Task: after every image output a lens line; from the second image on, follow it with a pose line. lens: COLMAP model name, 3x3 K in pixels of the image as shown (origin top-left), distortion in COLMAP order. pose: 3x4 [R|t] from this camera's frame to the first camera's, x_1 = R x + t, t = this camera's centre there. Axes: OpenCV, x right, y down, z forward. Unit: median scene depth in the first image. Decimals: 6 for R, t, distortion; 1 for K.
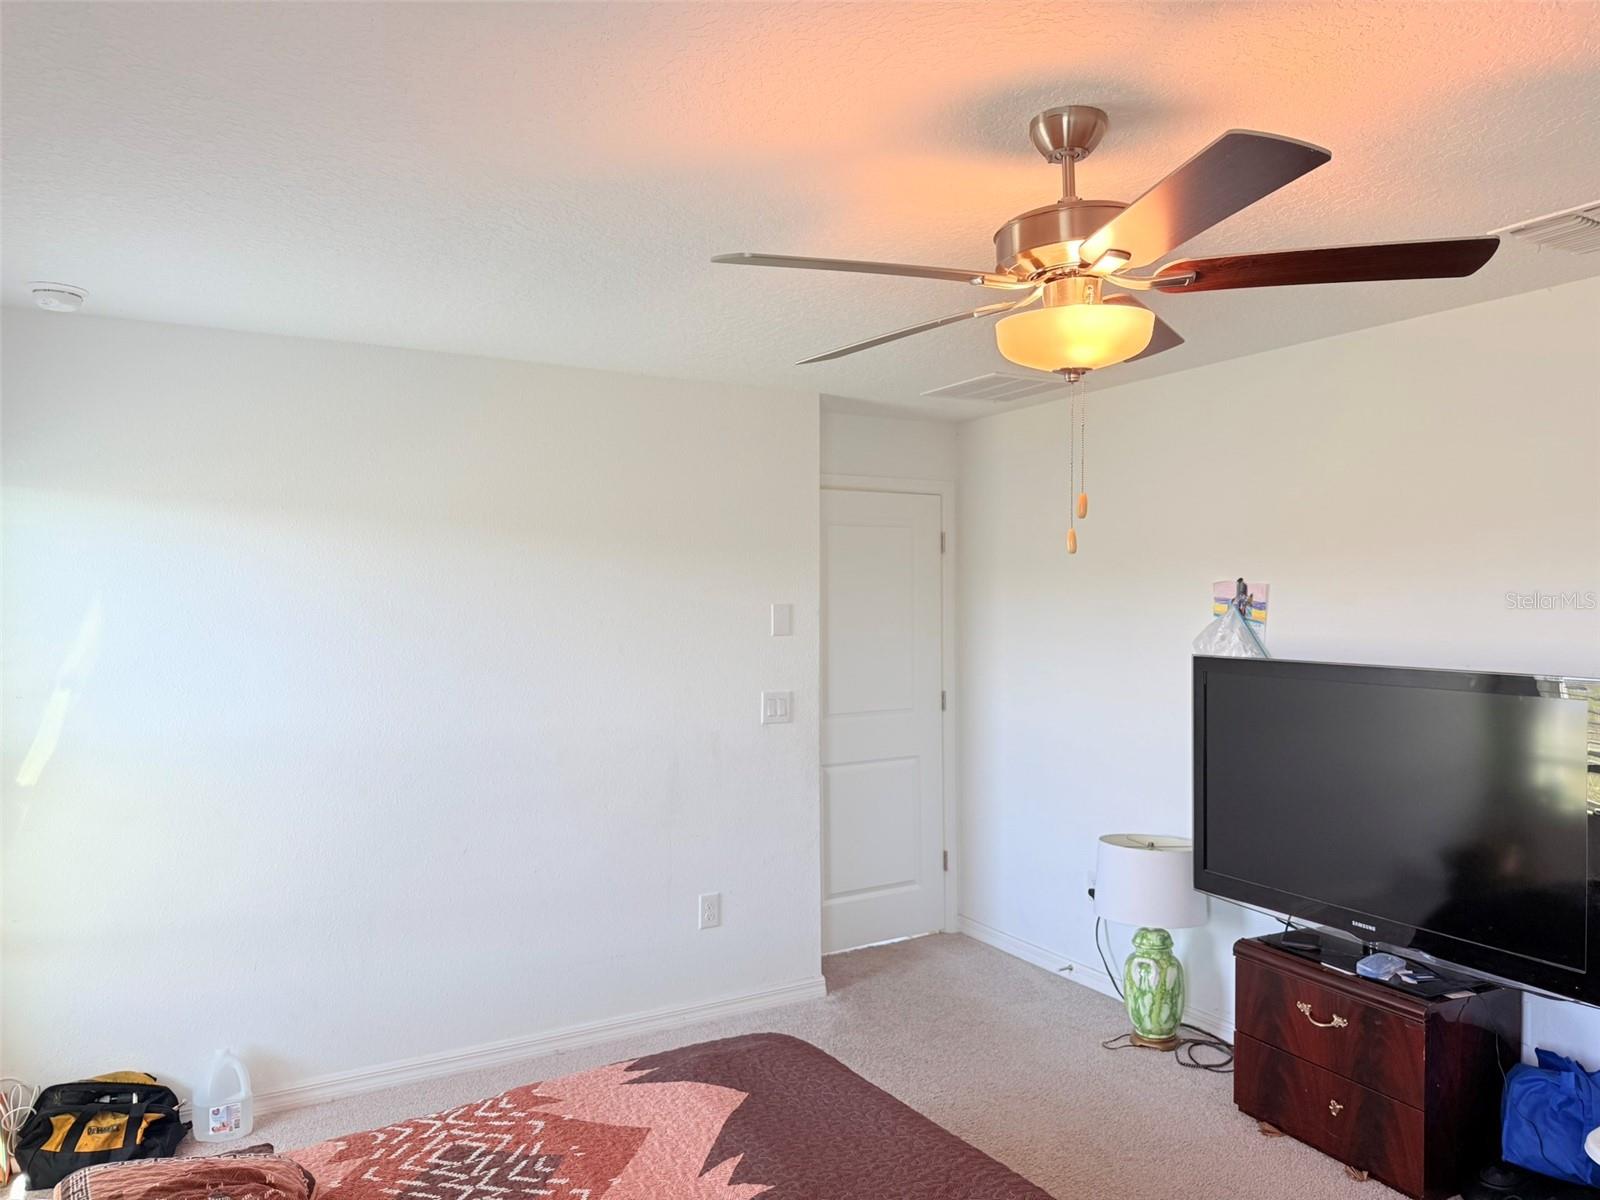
lens RADIAL K [[1106.7, 0, 820.5], [0, 1106.7, 602.8], [0, 0, 1]] dist [0.080973, -0.093121]
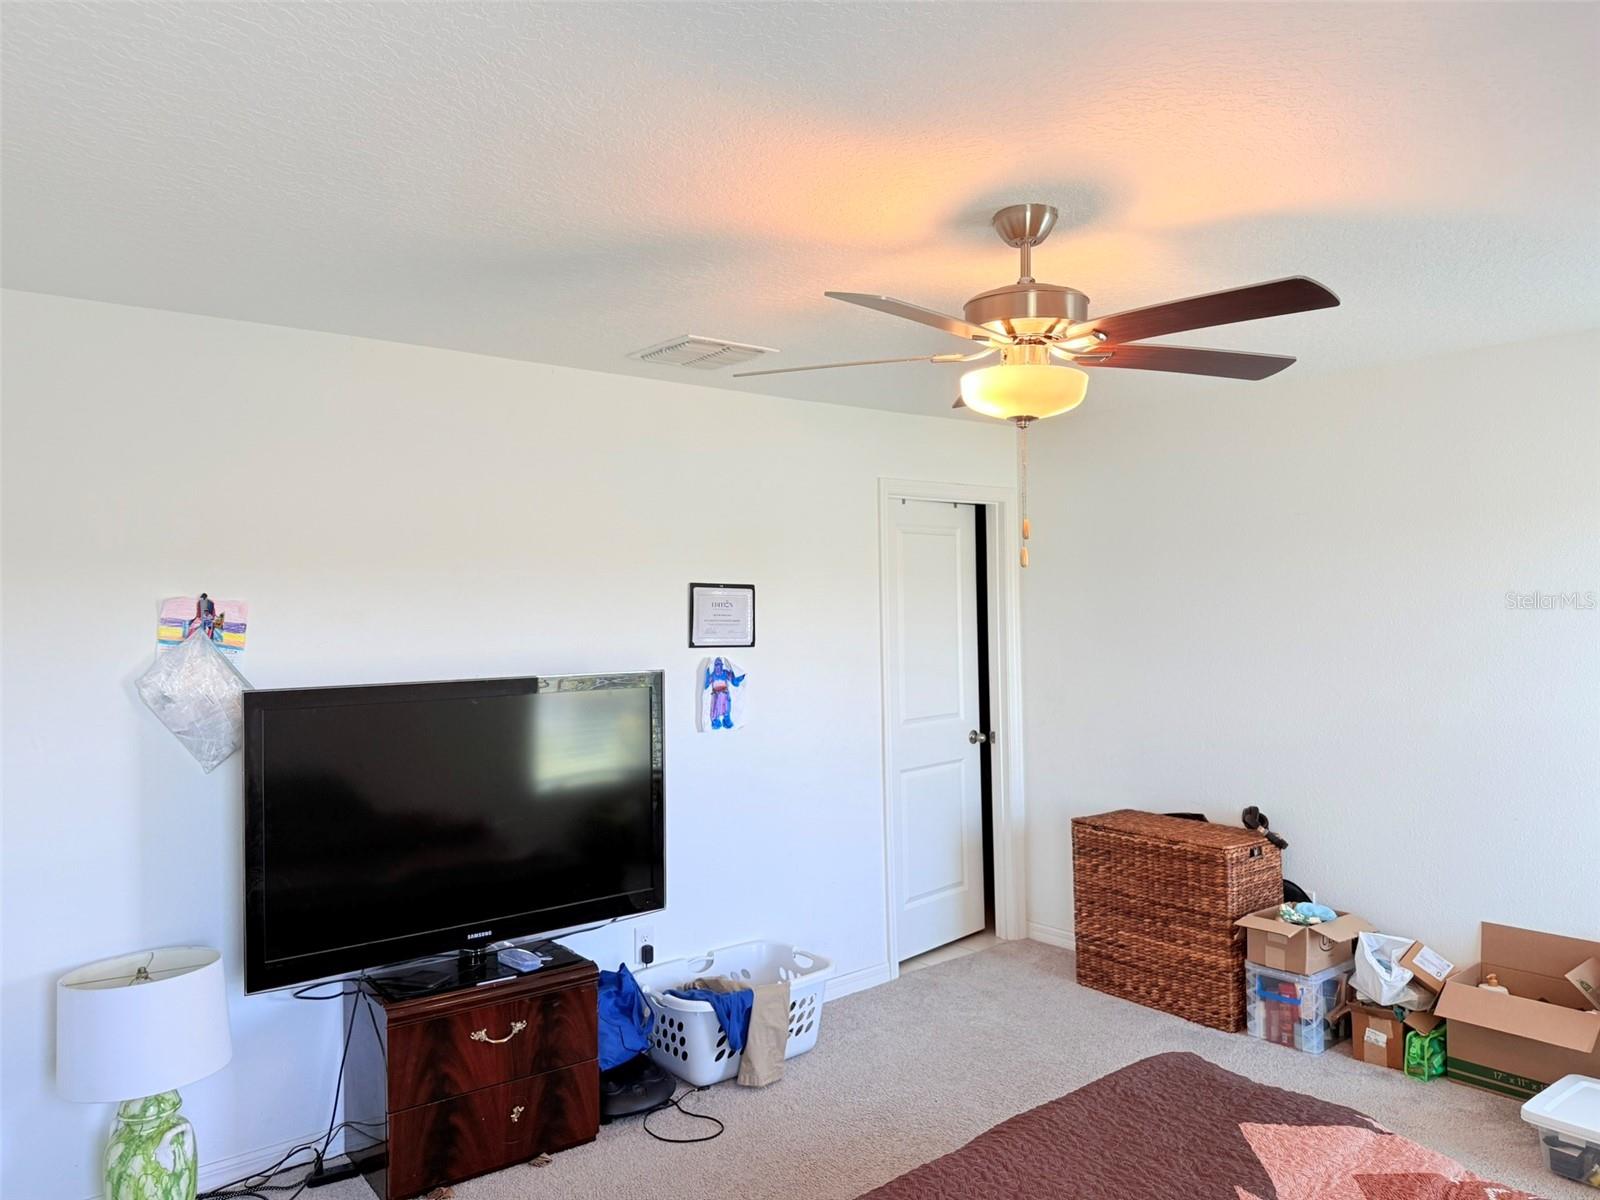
lens RADIAL K [[1098.7, 0, 783.4], [0, 1098.7, 602.9], [0, 0, 1]] dist [0.089307, -0.102829]
pose [[-0.117807, -0.006185, 0.993017, -0.471578], [0.015515, 0.999847, 0.008068, -0.015976], [-0.992915, 0.016357, -0.117693, 0.713996]]
